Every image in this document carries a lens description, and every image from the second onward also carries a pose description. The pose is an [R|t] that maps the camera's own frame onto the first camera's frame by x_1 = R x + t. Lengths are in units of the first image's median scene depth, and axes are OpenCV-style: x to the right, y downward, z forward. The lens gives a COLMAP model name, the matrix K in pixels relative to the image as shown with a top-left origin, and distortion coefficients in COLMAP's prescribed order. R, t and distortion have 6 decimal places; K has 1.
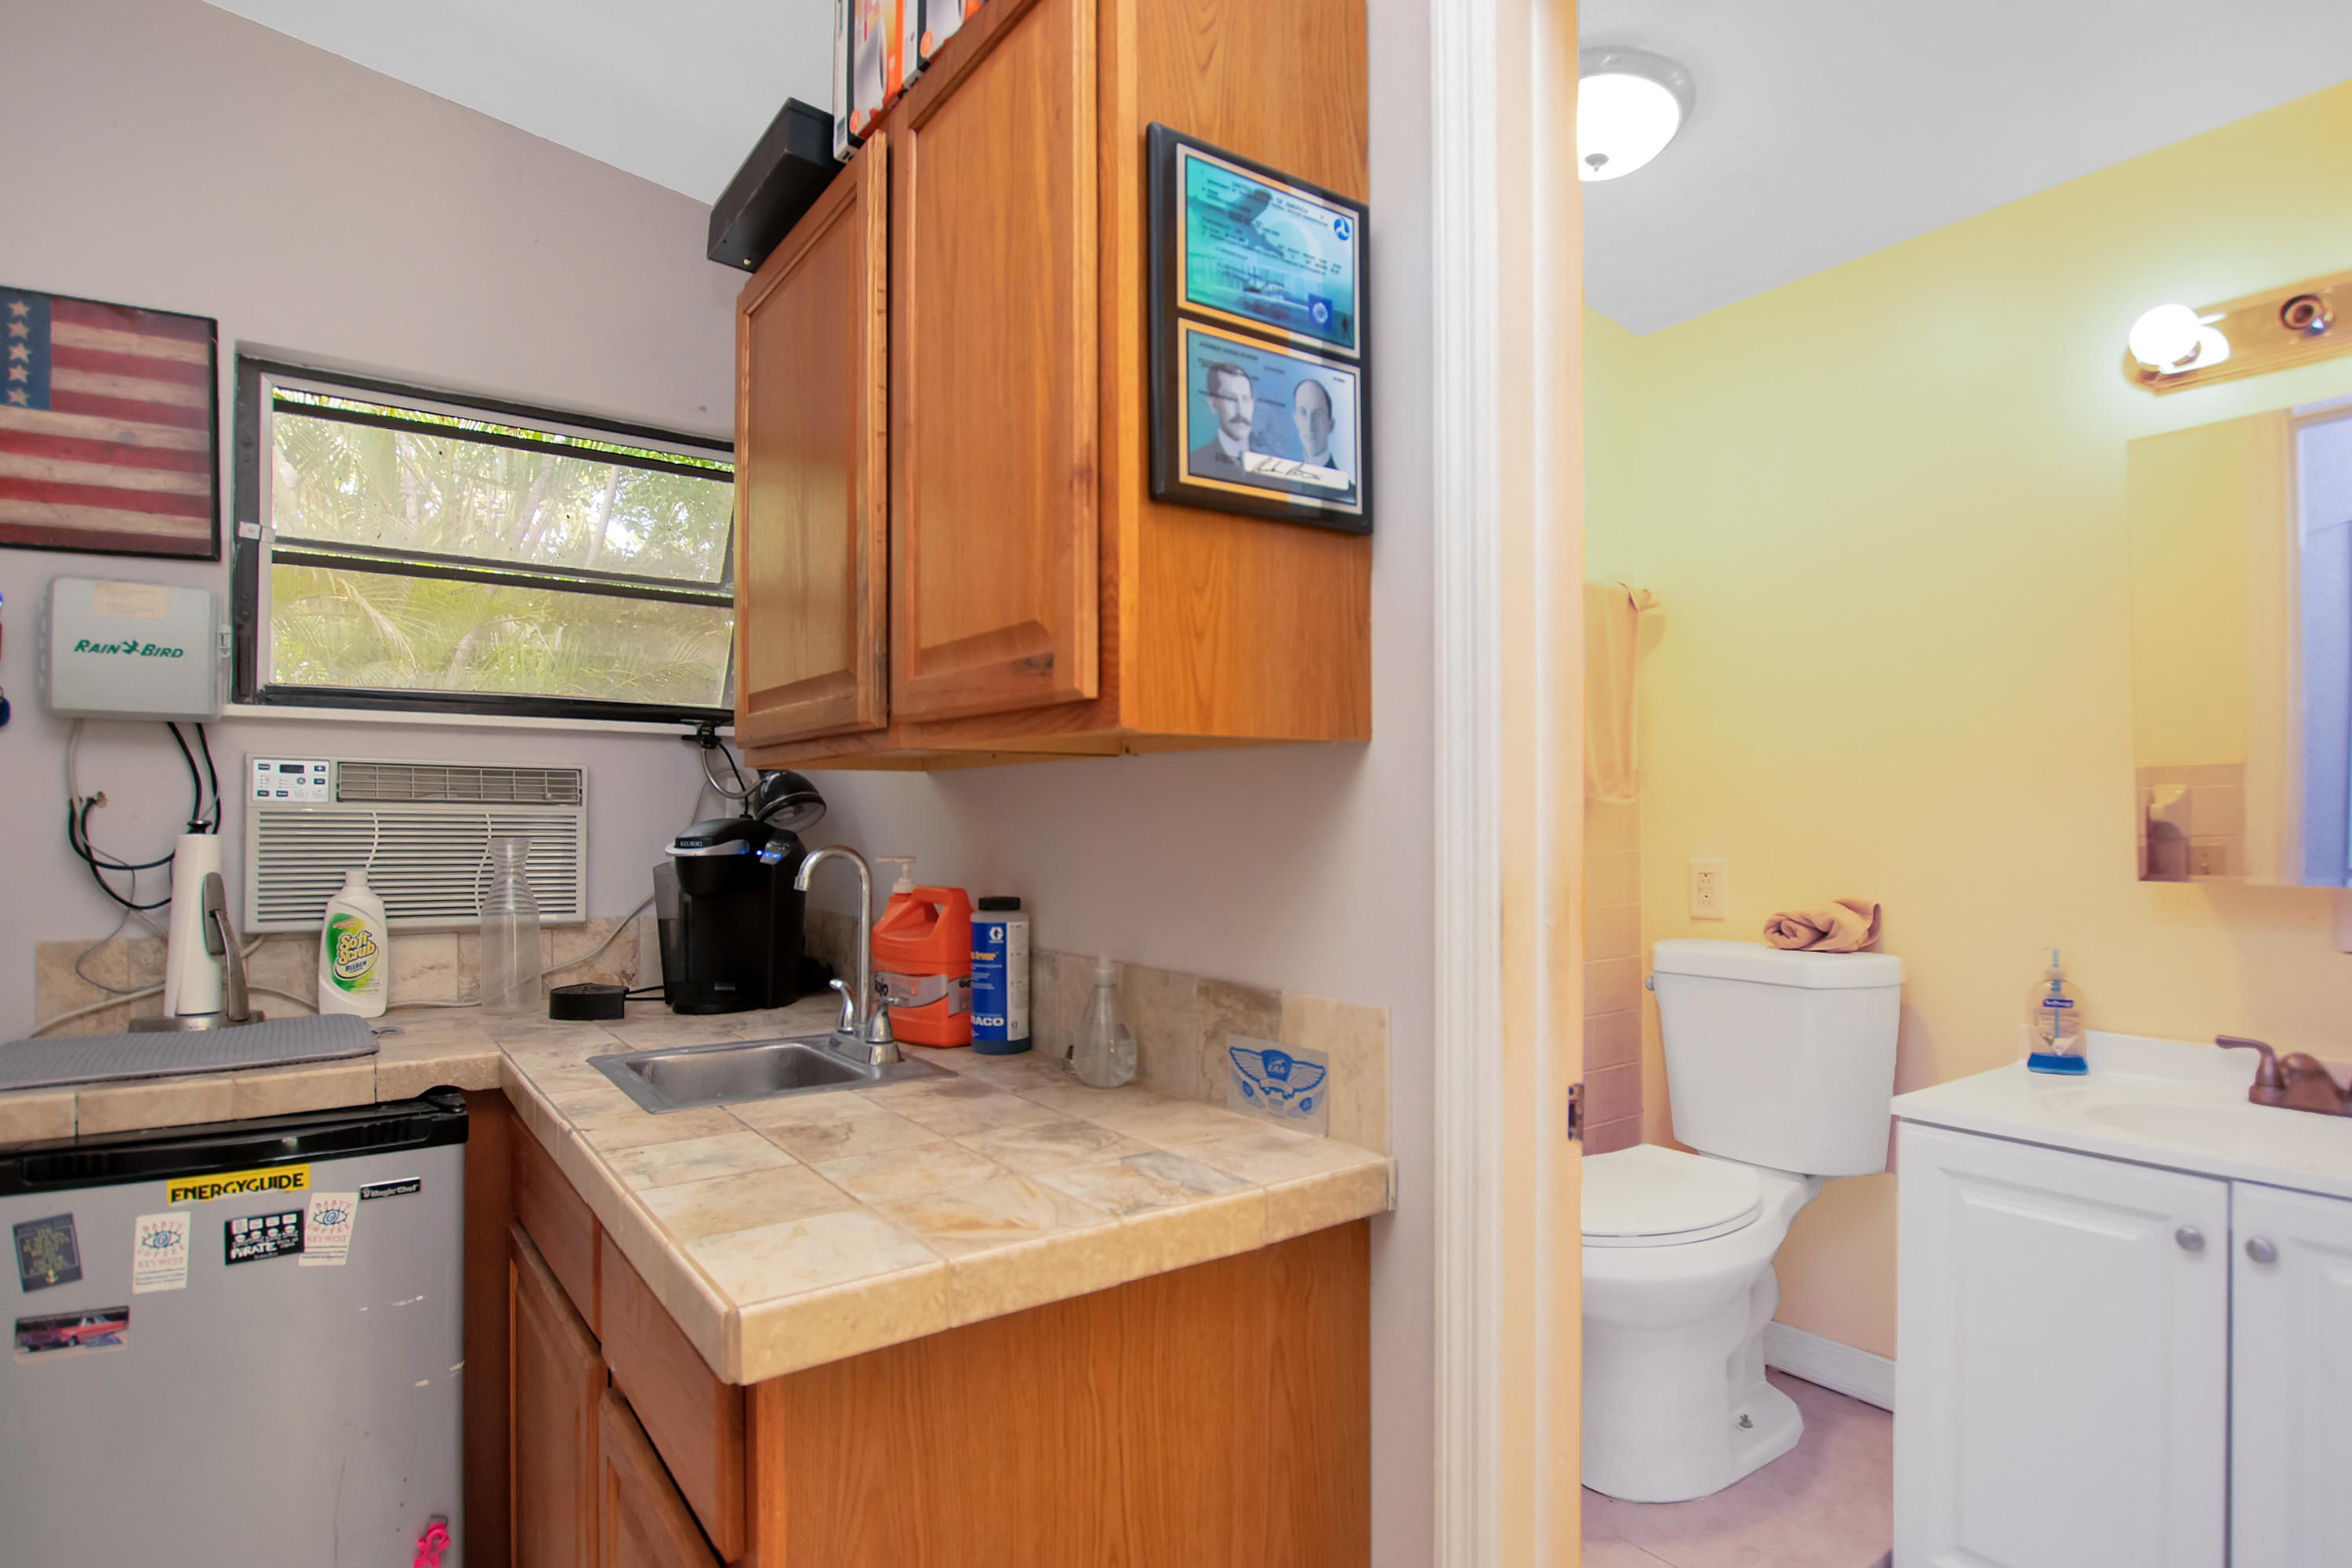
lens RADIAL K [[1440.5, 0, 1176.0], [0, 1440.5, 784.0], [0, 0, 1]] dist [-0.004847, -0.003386]
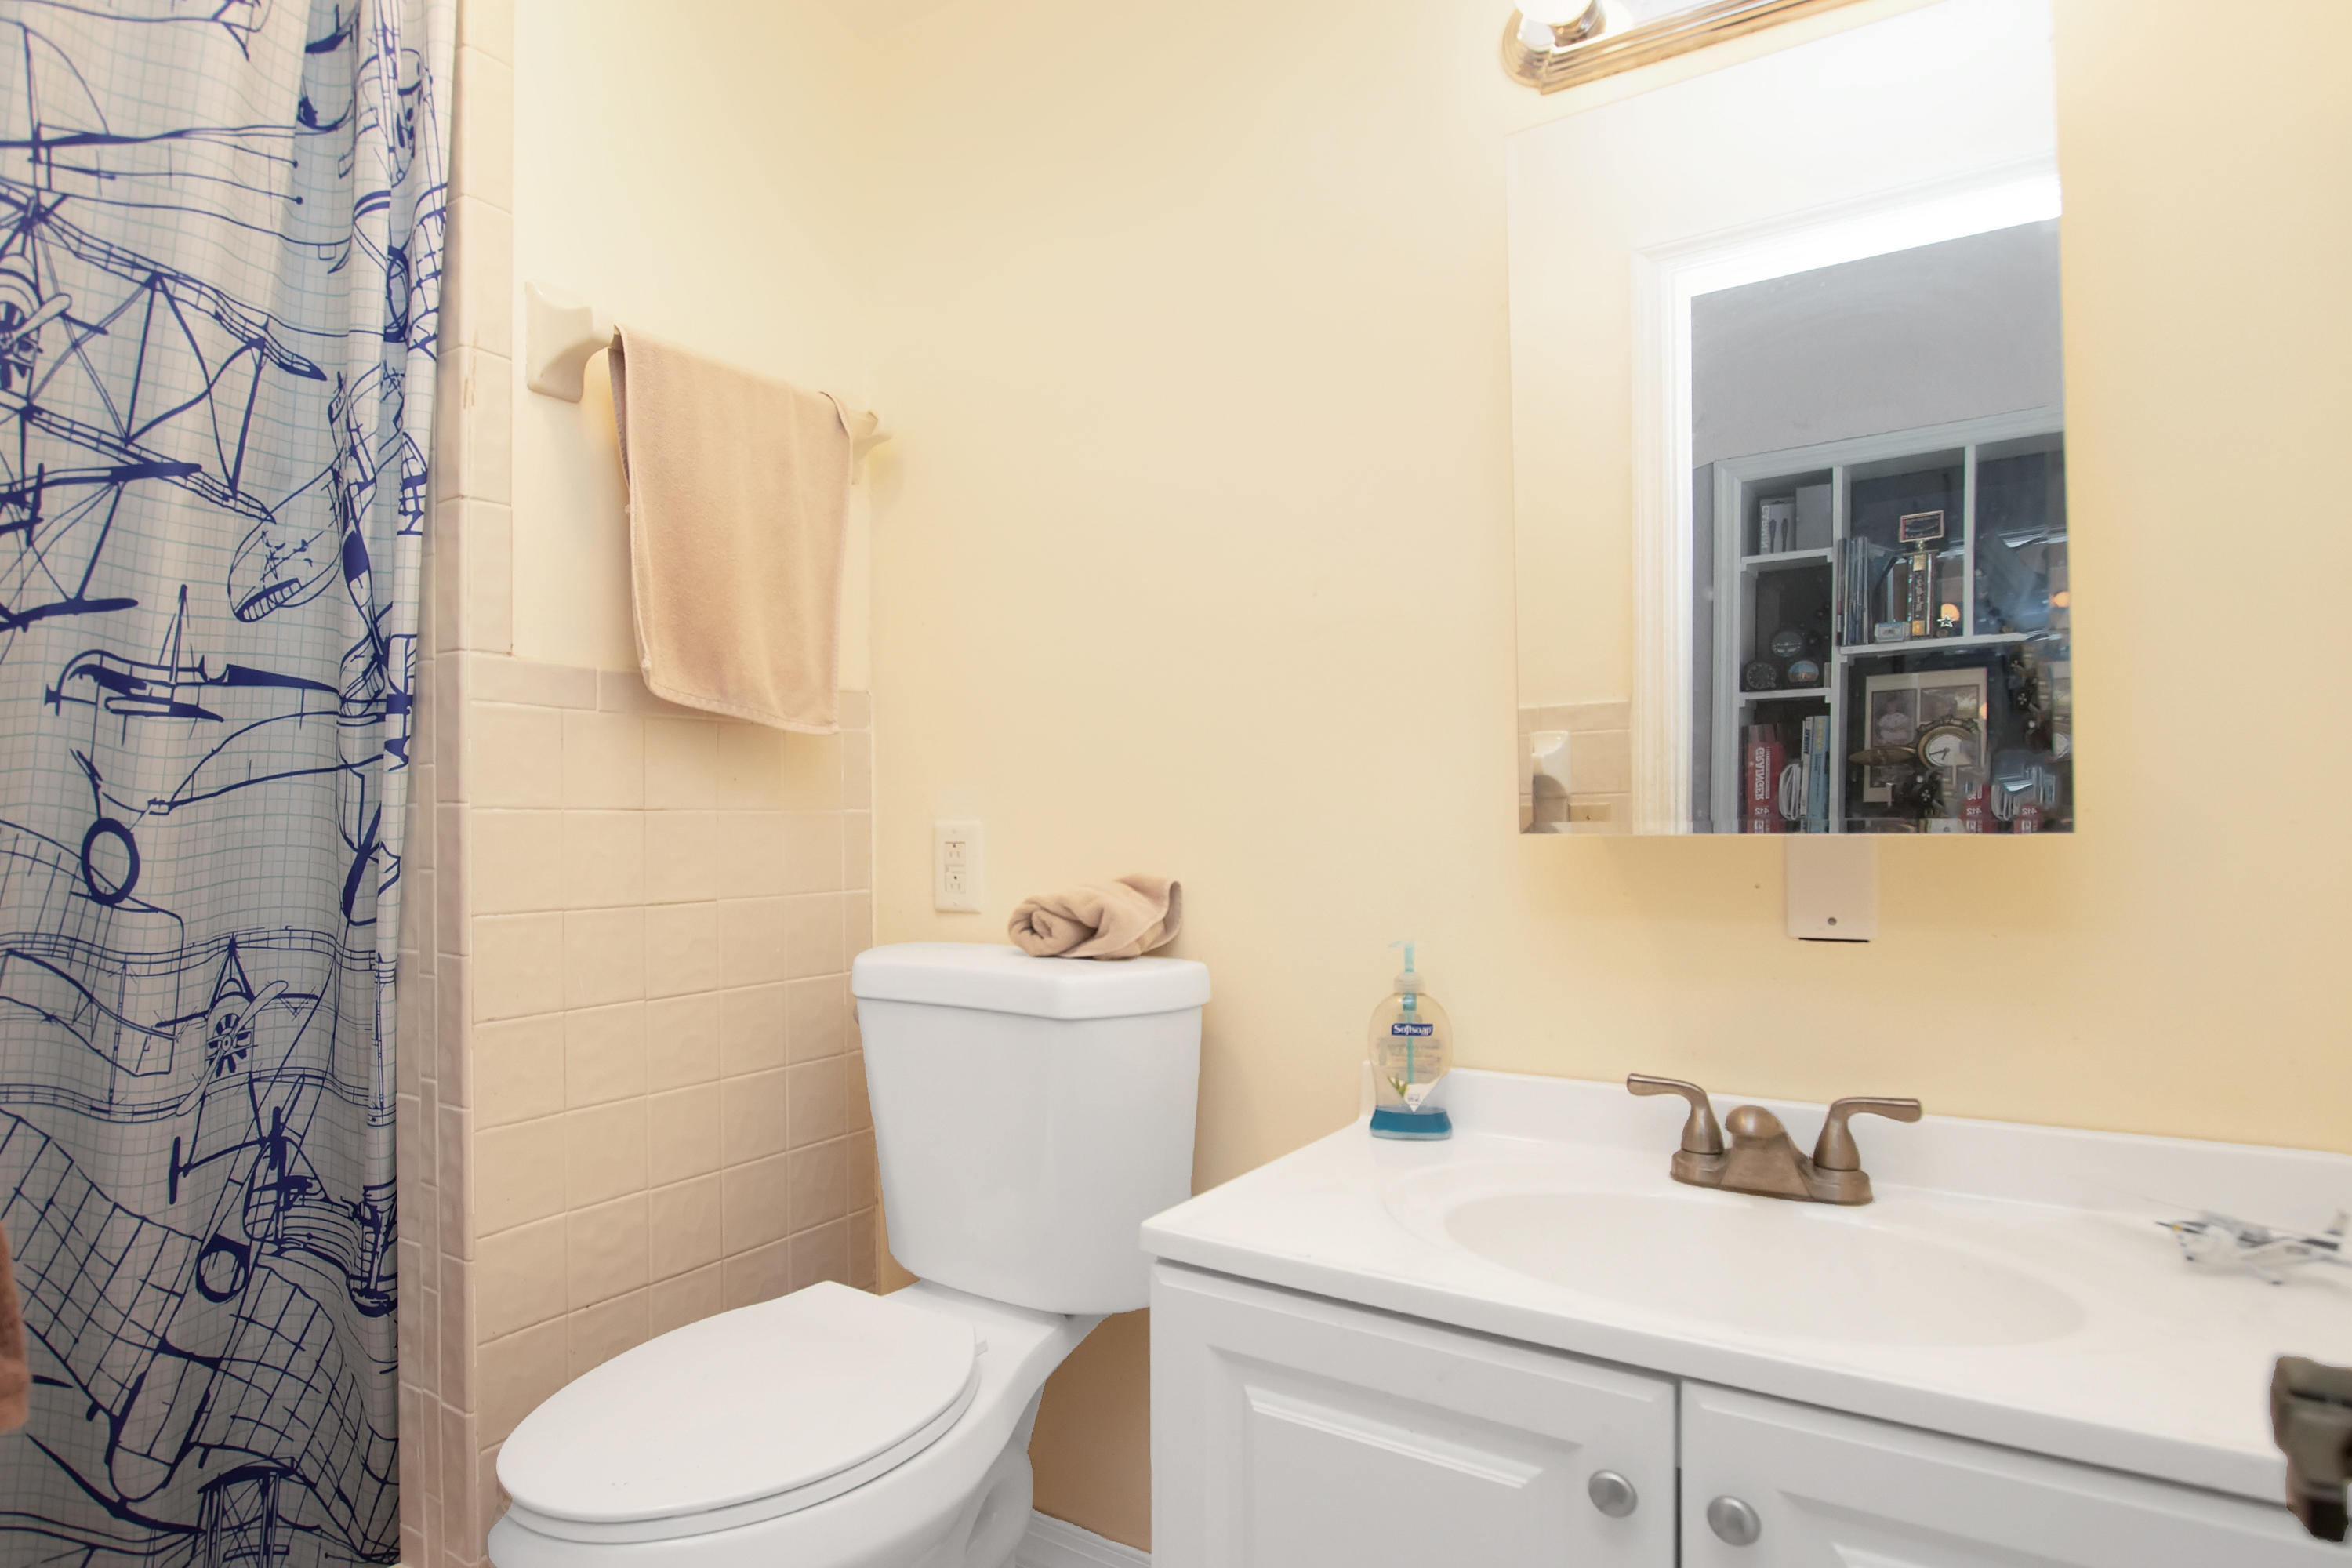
lens RADIAL K [[1253.1, 0, 1176.0], [0, 1253.1, 784.0], [0, 0, 1]] dist [0.001991, 0.000139]
pose [[0.945599, 0.010803, 0.325154, 0.306423], [-0.004899, 0.999808, -0.018973, 0.050198], [-0.325297, 0.016348, 0.945471, 0.465857]]
